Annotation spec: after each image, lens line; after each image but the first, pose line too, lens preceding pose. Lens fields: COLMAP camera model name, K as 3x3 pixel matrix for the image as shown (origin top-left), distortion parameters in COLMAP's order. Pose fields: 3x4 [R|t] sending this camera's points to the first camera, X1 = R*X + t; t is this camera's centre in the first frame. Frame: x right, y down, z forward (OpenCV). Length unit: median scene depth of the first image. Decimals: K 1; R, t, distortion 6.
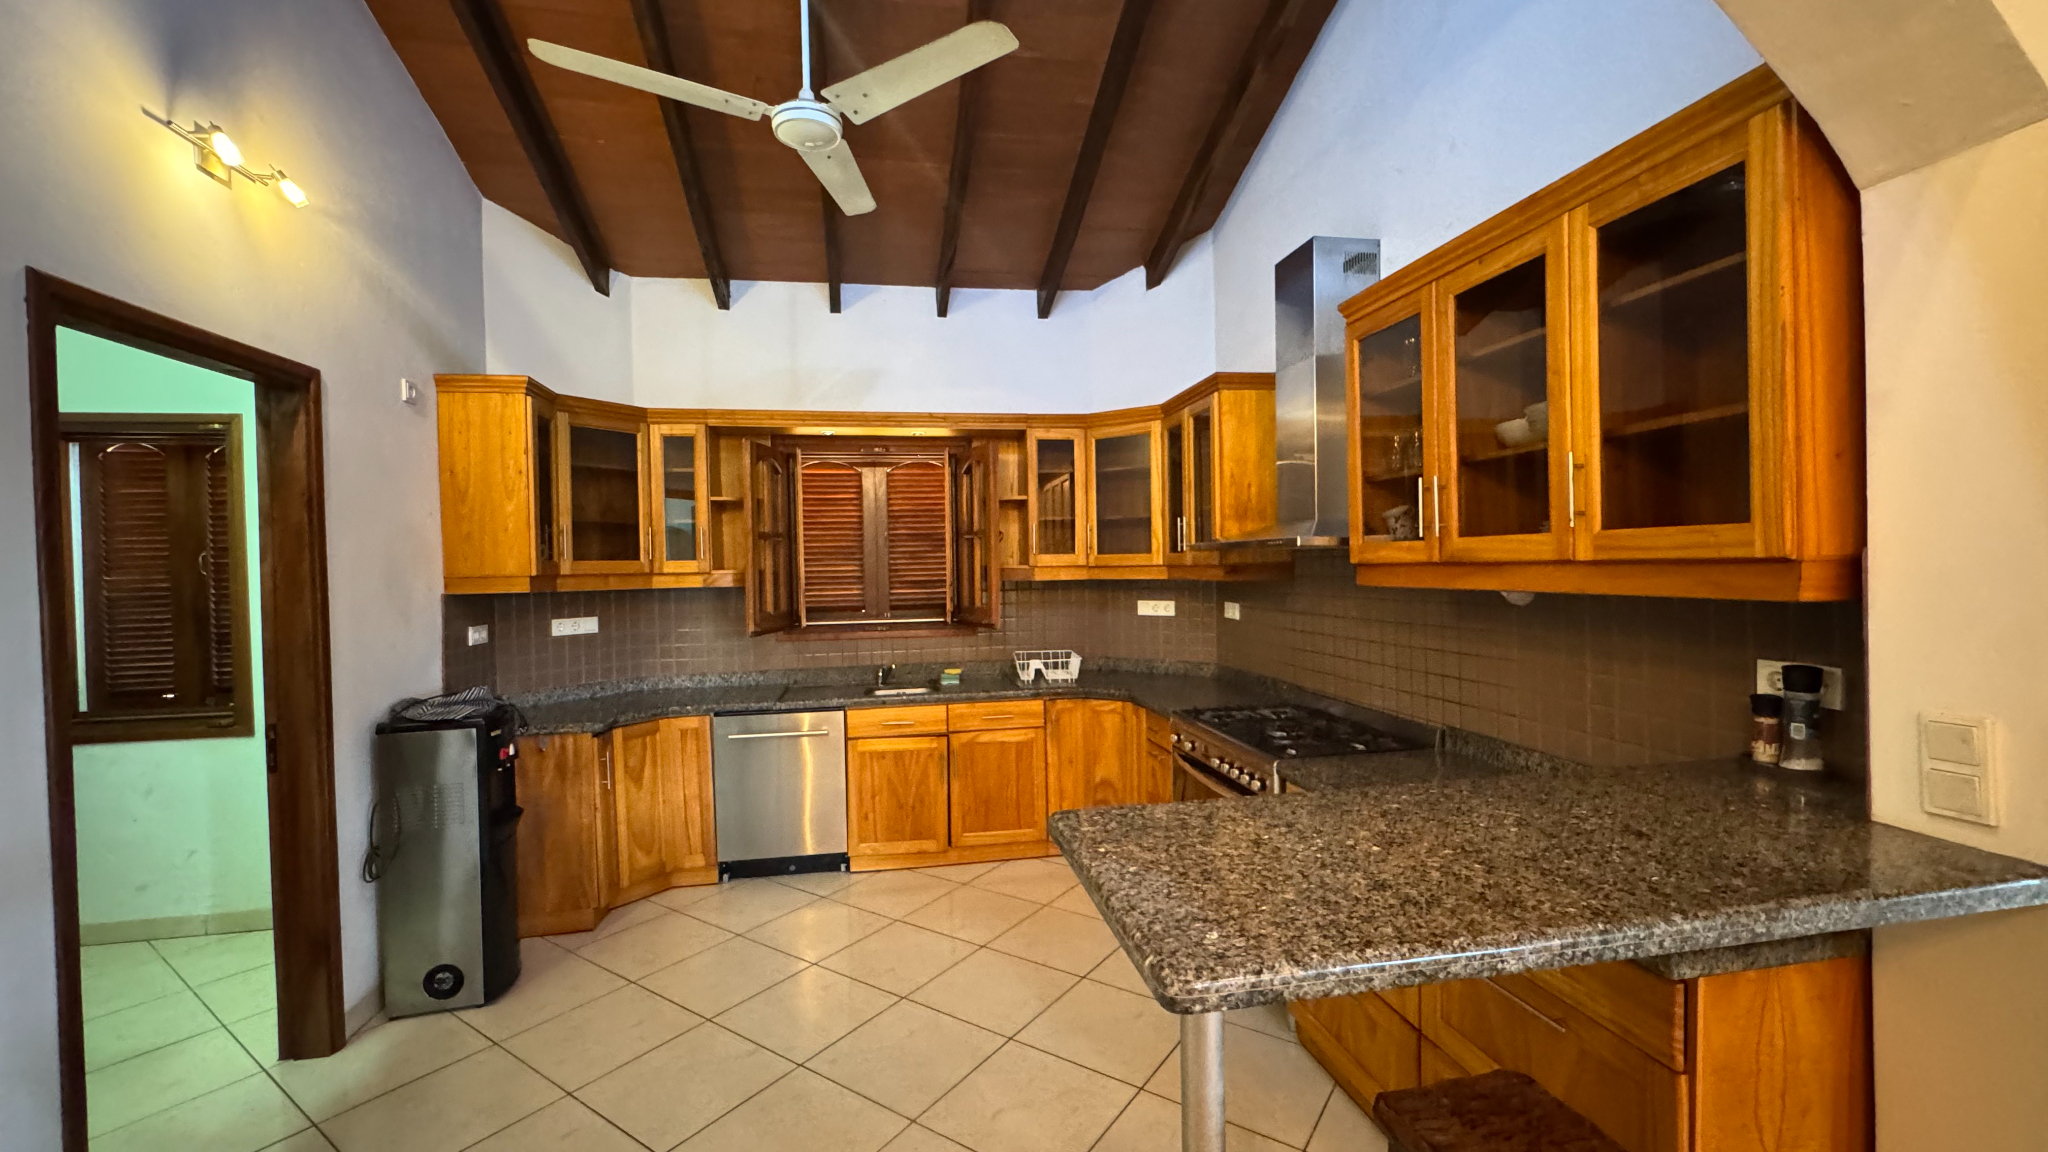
lens RADIAL K [[832.0, 0, 1024.0], [0, 832.0, 576.0], [0, 0, 1]] dist [-0.000136, 0.000426]
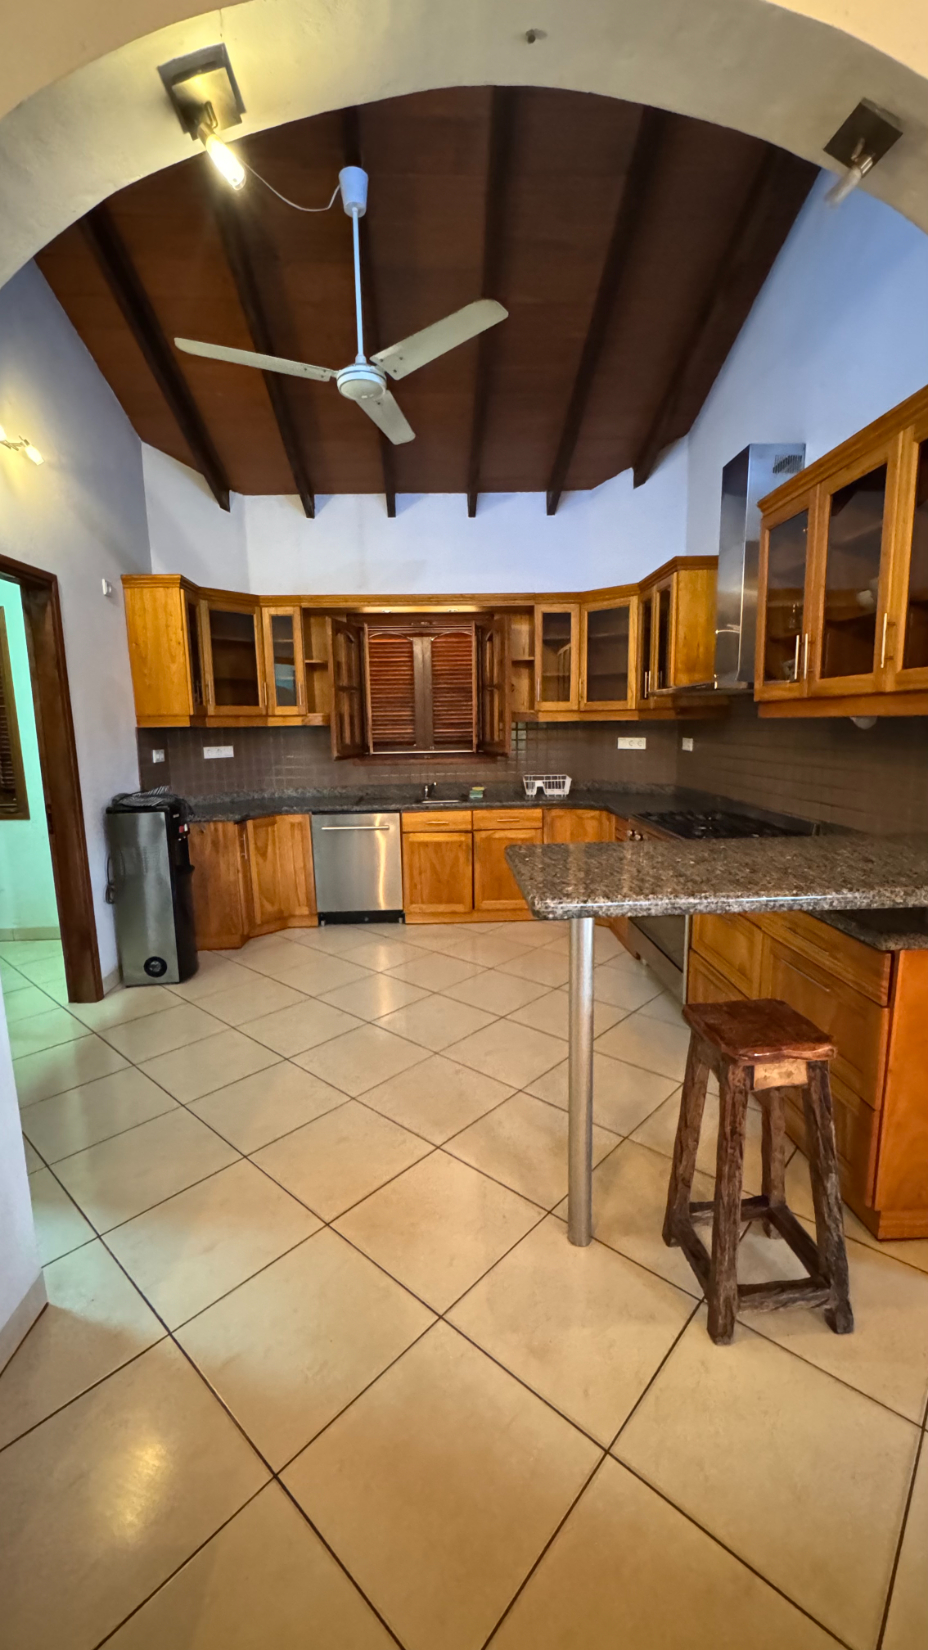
lens RADIAL K [[670.3, 0, 464.0], [0, 670.3, 825.0], [0, 0, 1]] dist [-0.000136, 0.000426]
pose [[0.990787, 0.021586, -0.133696, 0.051744], [-0.002575, 0.990040, 0.140765, 0.022985], [0.135403, -0.139123, 0.980974, -0.125126]]
